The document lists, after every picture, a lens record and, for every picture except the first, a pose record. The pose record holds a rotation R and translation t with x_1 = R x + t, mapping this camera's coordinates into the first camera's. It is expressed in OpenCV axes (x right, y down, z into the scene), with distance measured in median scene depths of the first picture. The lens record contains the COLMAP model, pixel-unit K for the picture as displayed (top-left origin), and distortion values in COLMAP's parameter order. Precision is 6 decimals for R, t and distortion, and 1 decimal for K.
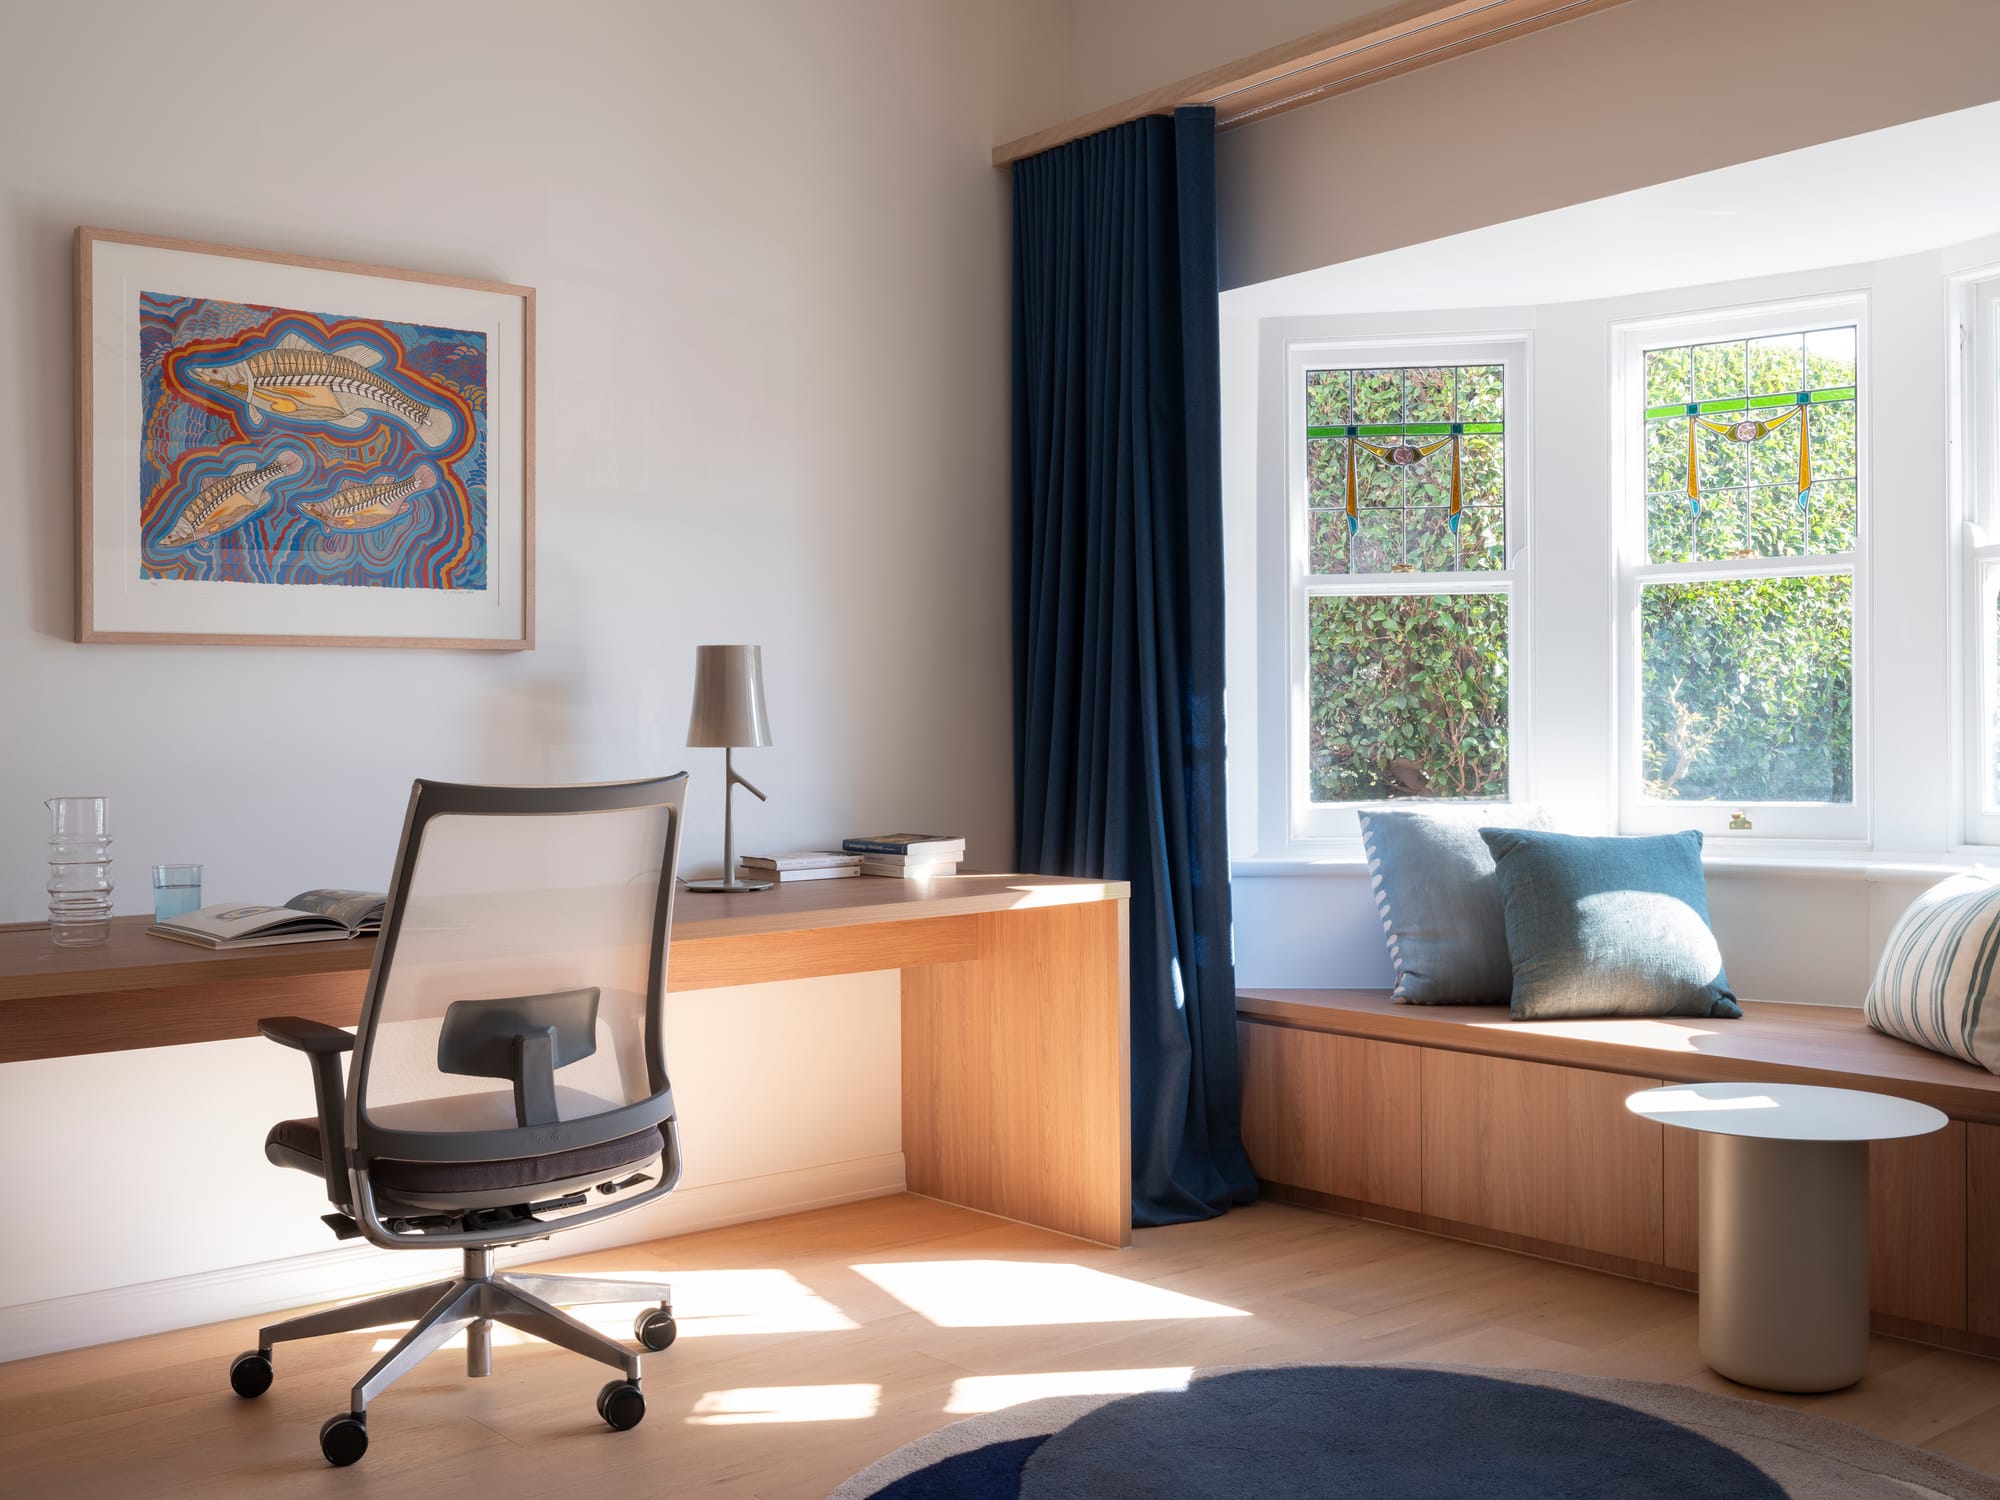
lens RADIAL K [[2030.1, 0, 1000.0], [0, 2030.1, 750.0], [0, 0, 1]] dist [-0.005607, -0.133887]
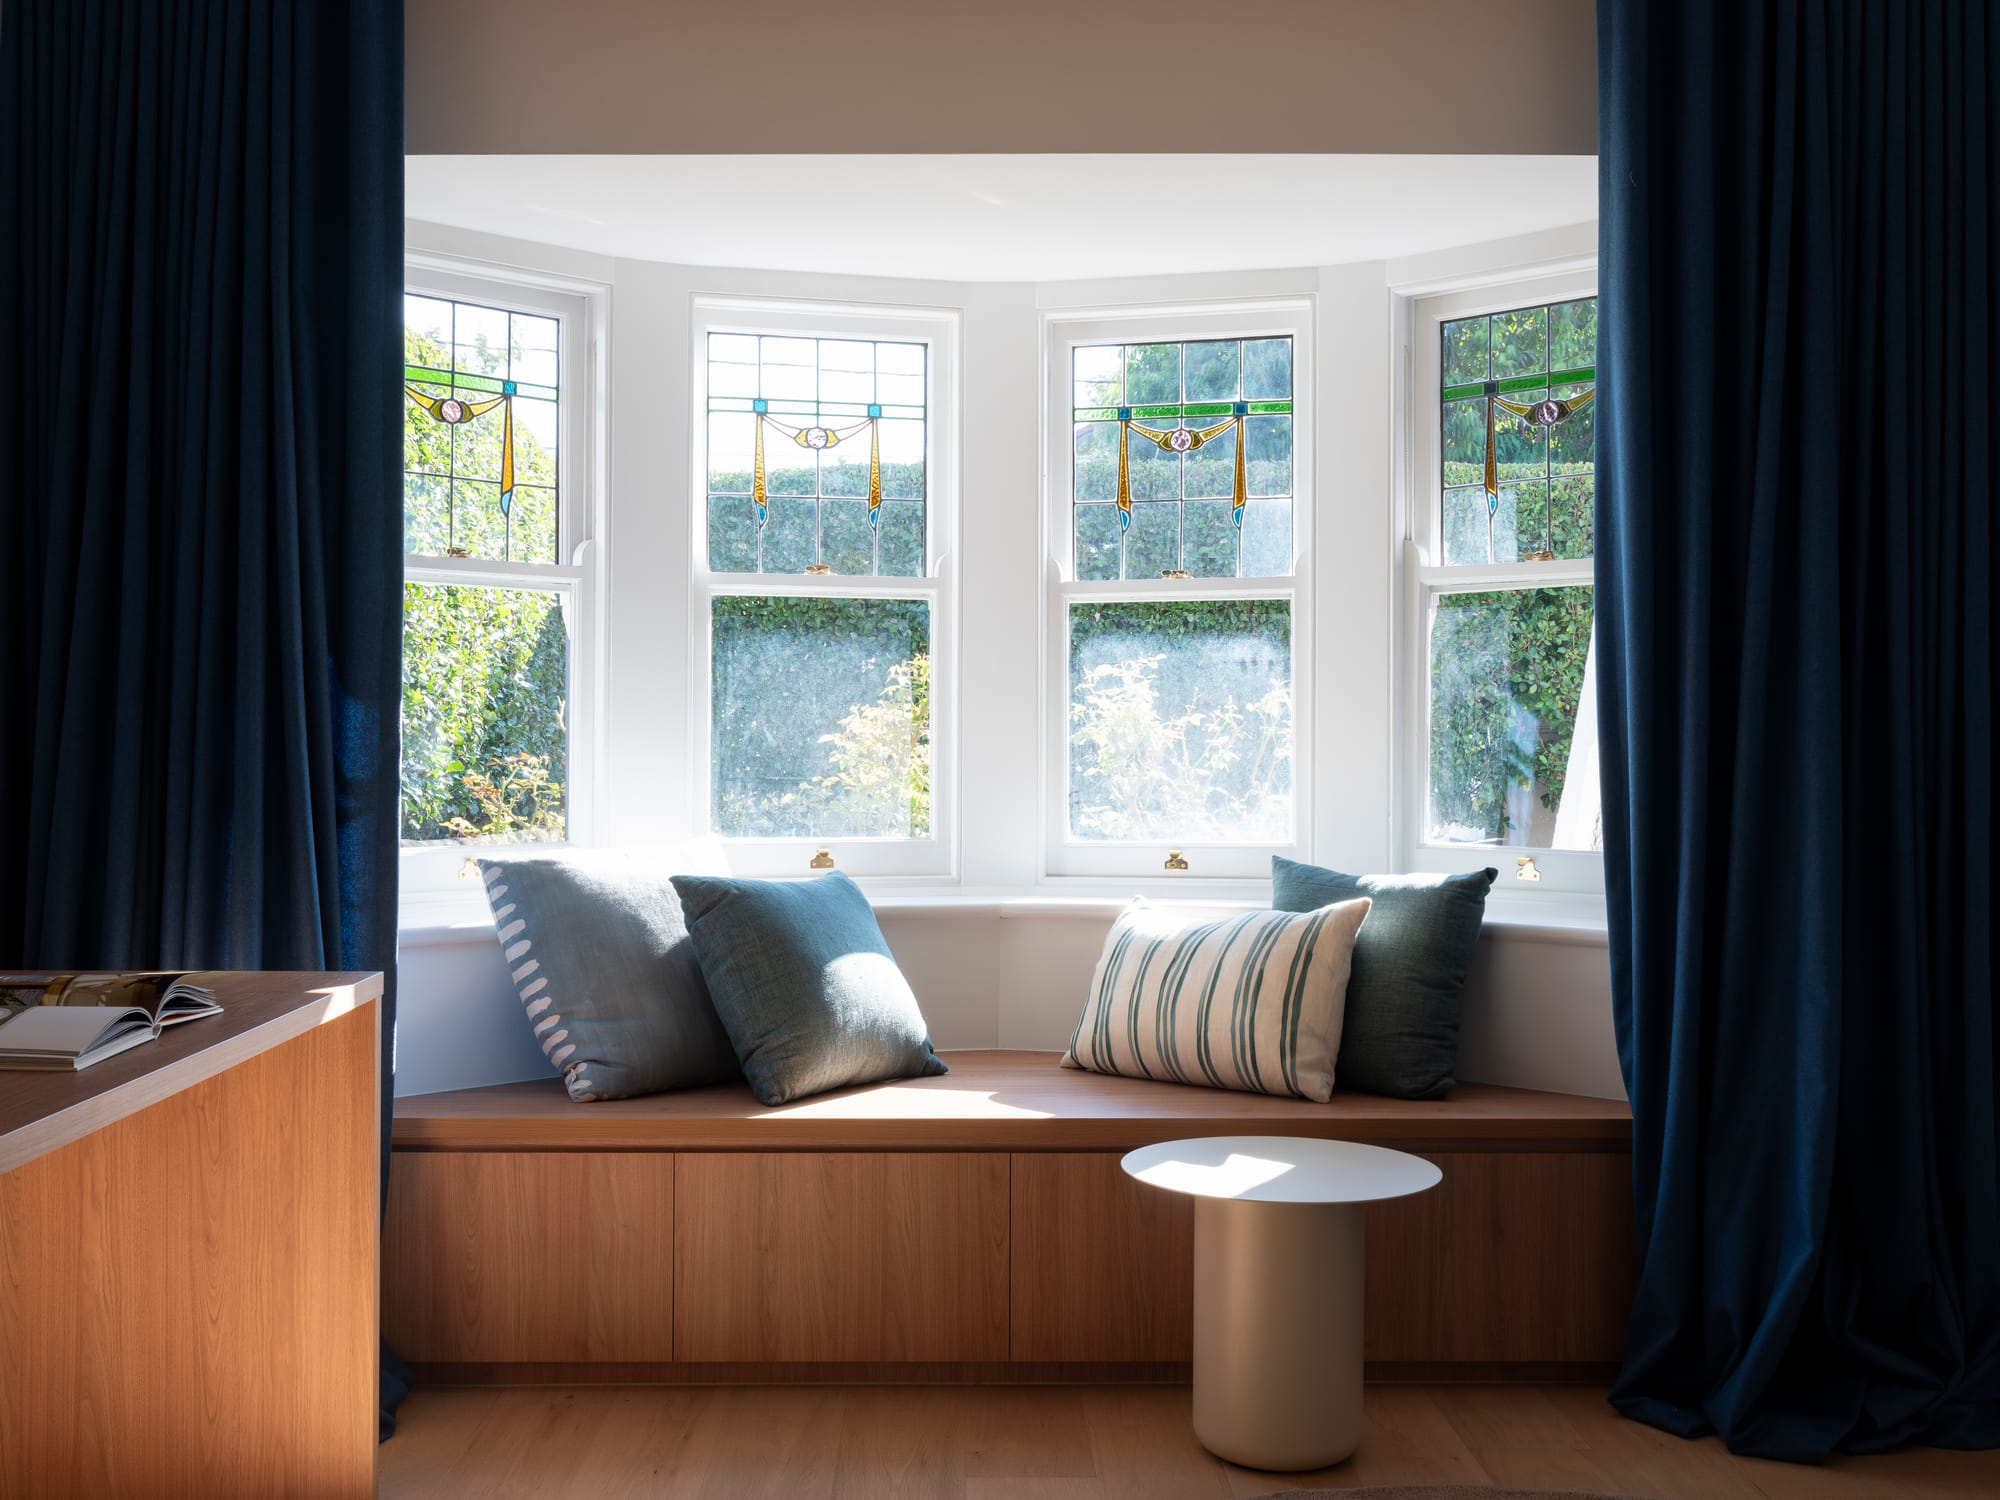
lens RADIAL K [[2030.1, 0, 1000.0], [0, 2030.1, 750.0], [0, 0, 1]] dist [-0.005607, -0.133887]
pose [[0.615433, 0.012344, 0.788092, -0.337710], [-0.003205, 0.999908, -0.013159, -0.002596], [-0.788183, 0.005573, 0.615416, 0.395393]]
